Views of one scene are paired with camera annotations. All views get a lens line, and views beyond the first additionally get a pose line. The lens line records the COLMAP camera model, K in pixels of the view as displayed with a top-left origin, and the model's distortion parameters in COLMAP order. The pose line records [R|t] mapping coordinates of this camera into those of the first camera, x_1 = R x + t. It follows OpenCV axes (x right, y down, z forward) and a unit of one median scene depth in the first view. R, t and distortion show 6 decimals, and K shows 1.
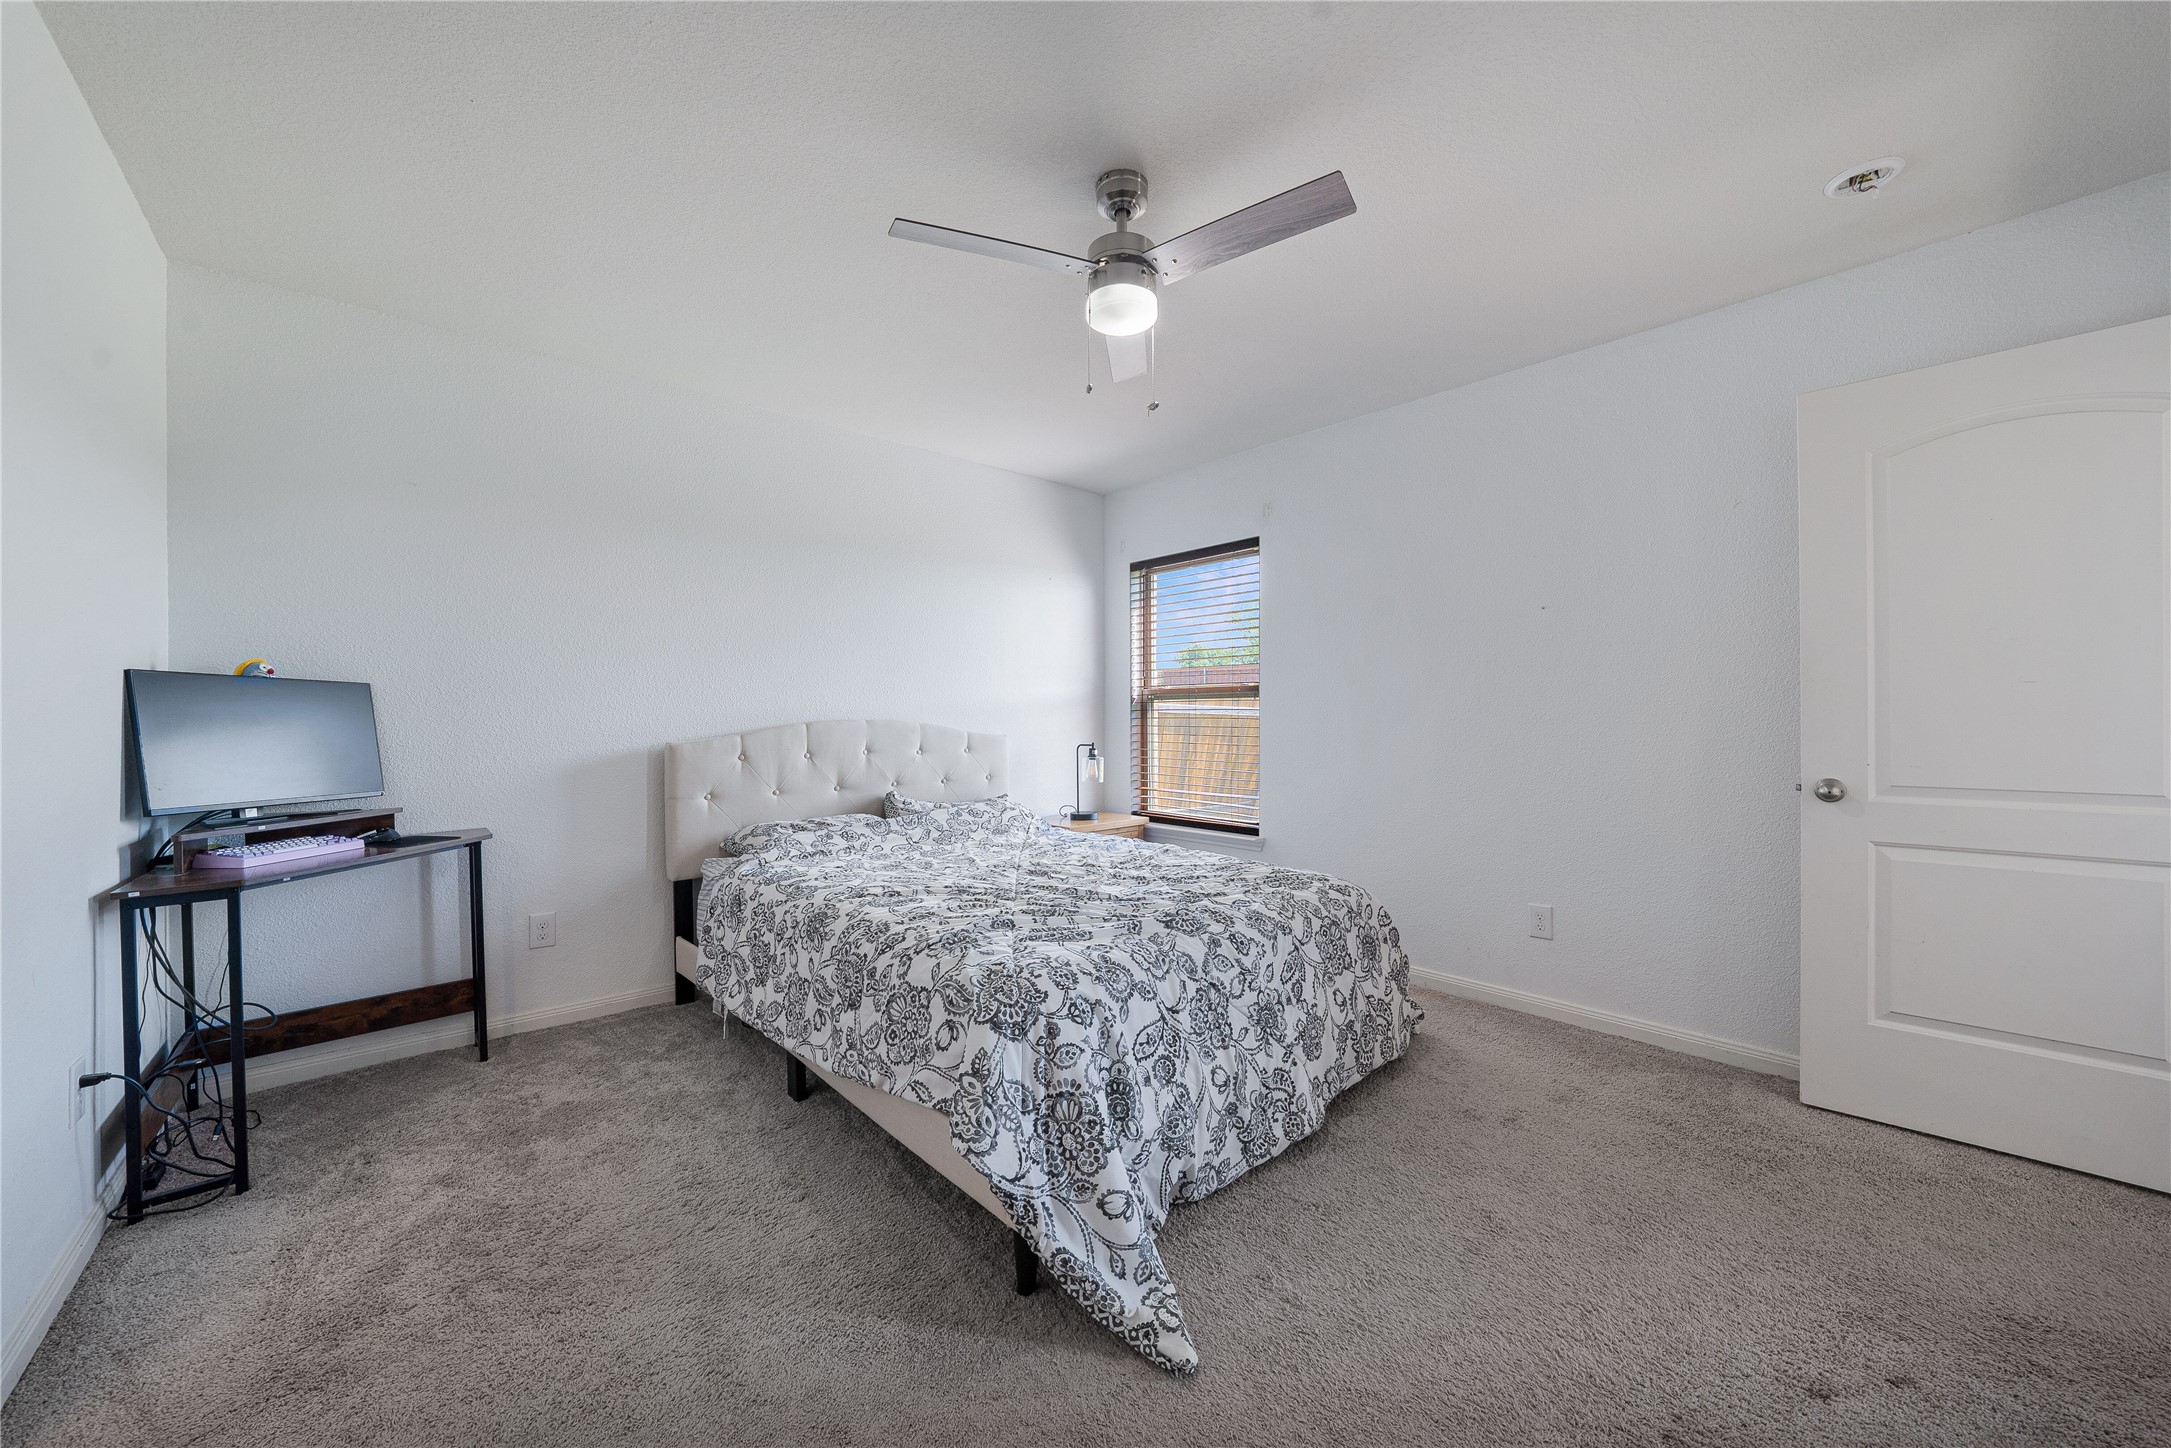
lens RADIAL K [[755.4, 0, 1099.9], [0, 755.4, 739.2], [0, 0, 1]] dist [-0.034402, 0.005711]
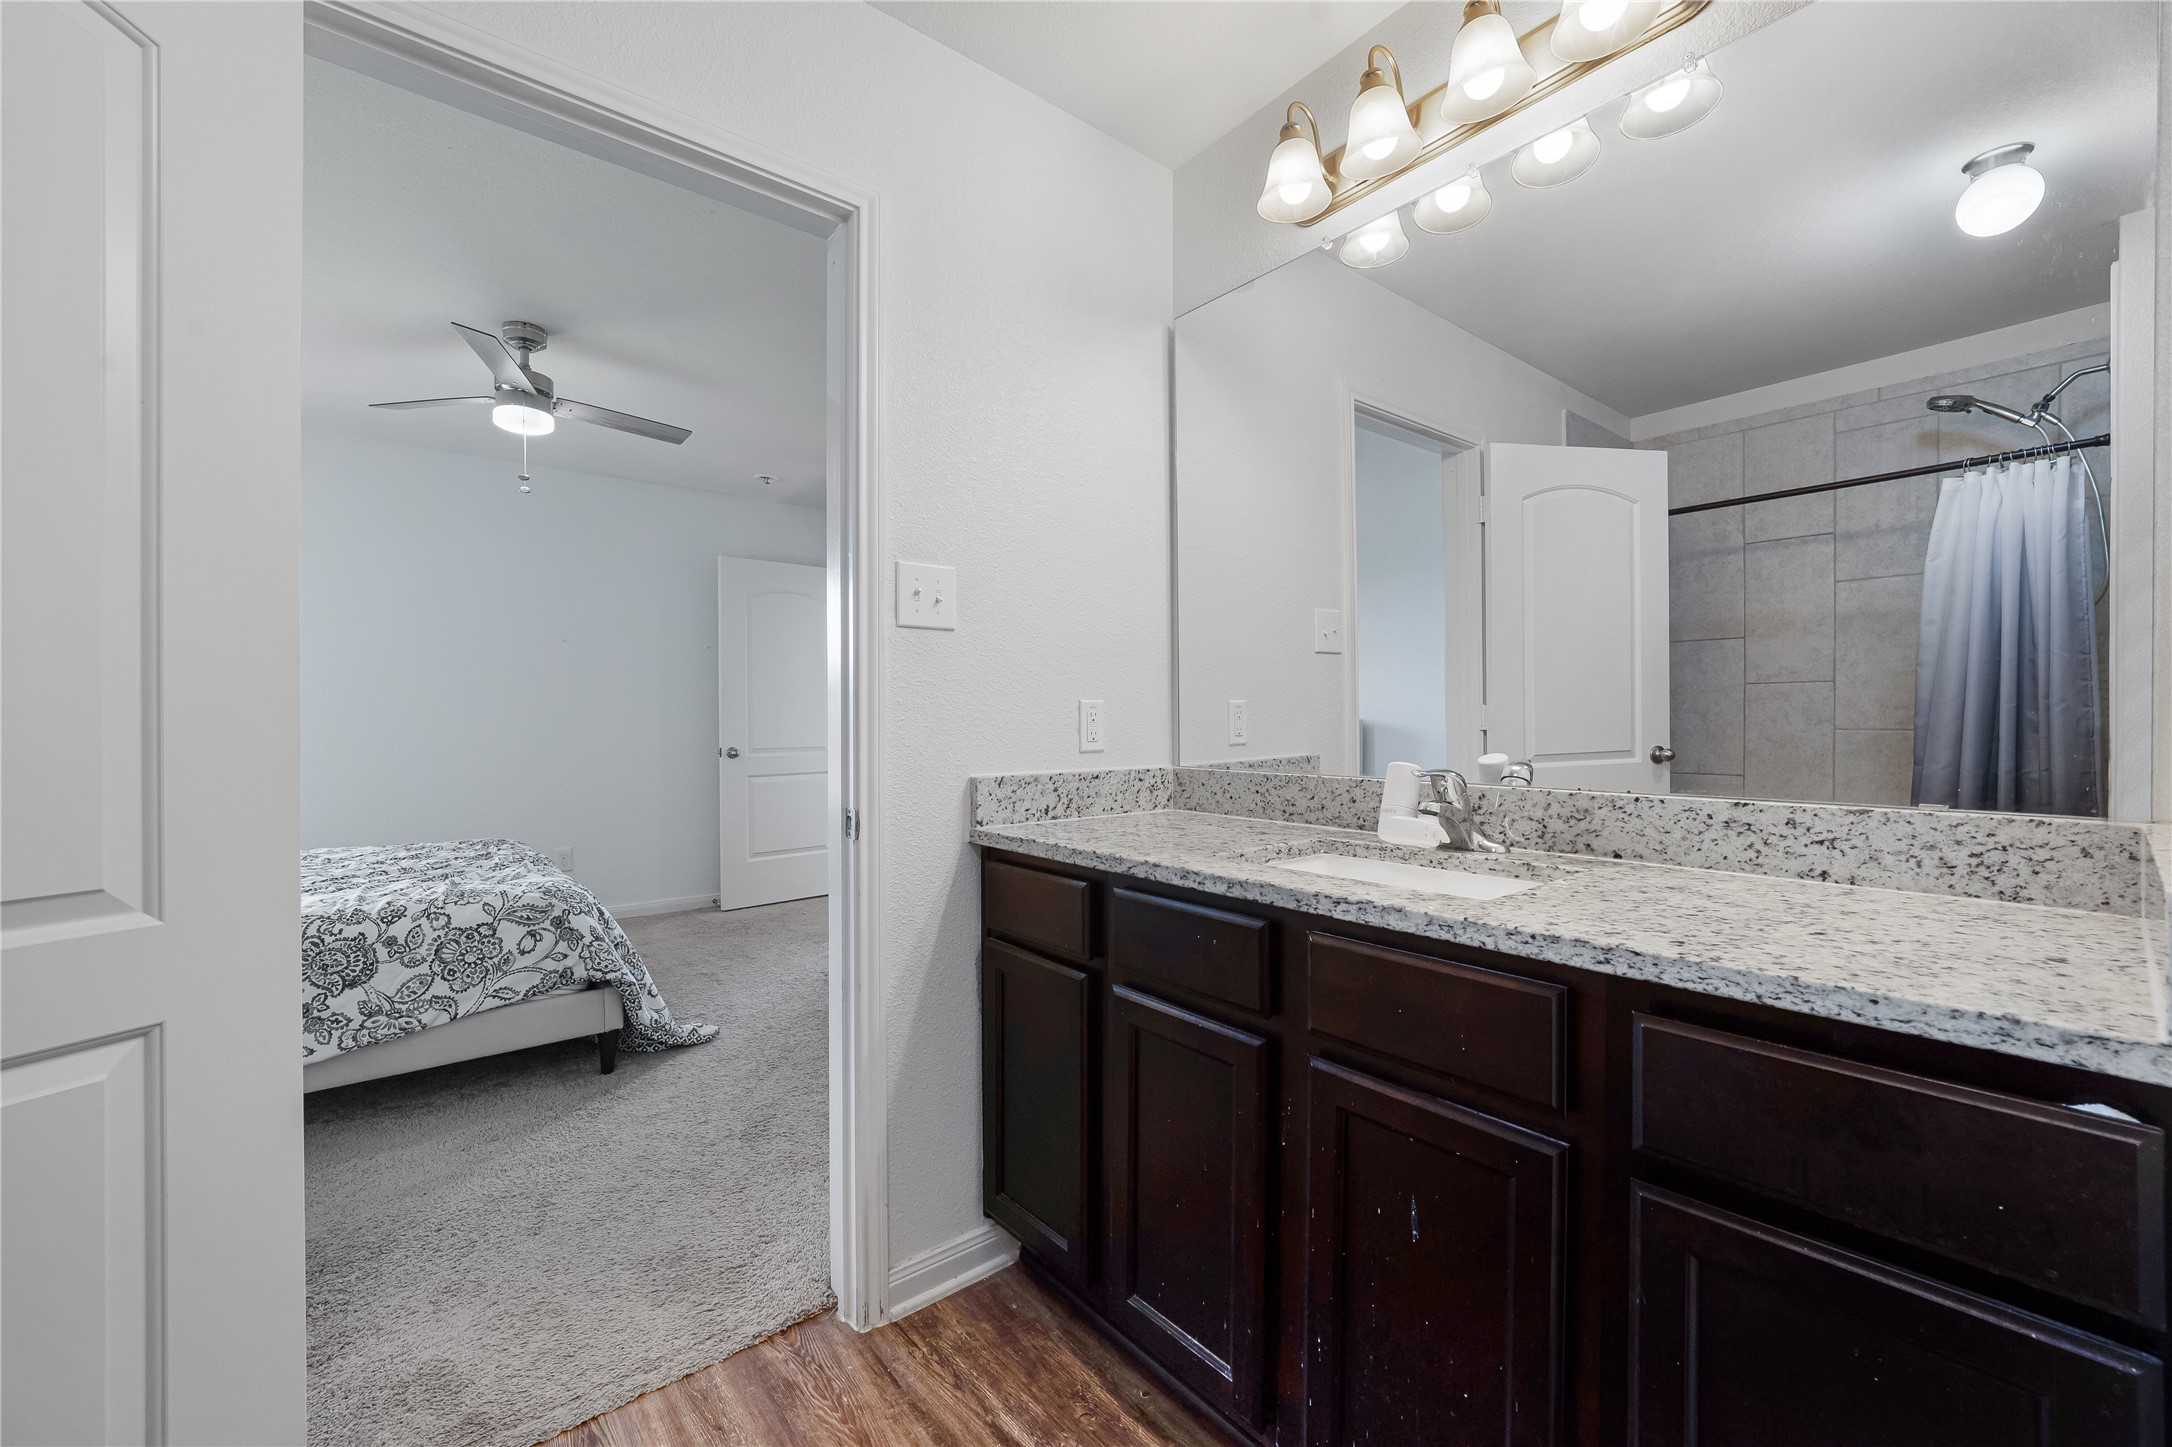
lens RADIAL K [[869.7, 0, 1086.0], [0, 869.7, 723.5], [0, 0, 1]] dist [0.000029, -0.000001]
pose [[0.035788, -0.000986, 0.999359, -1.659932], [0.011543, 0.999933, 0.000574, -0.002381], [-0.999293, 0.011515, 0.035797, -0.095308]]
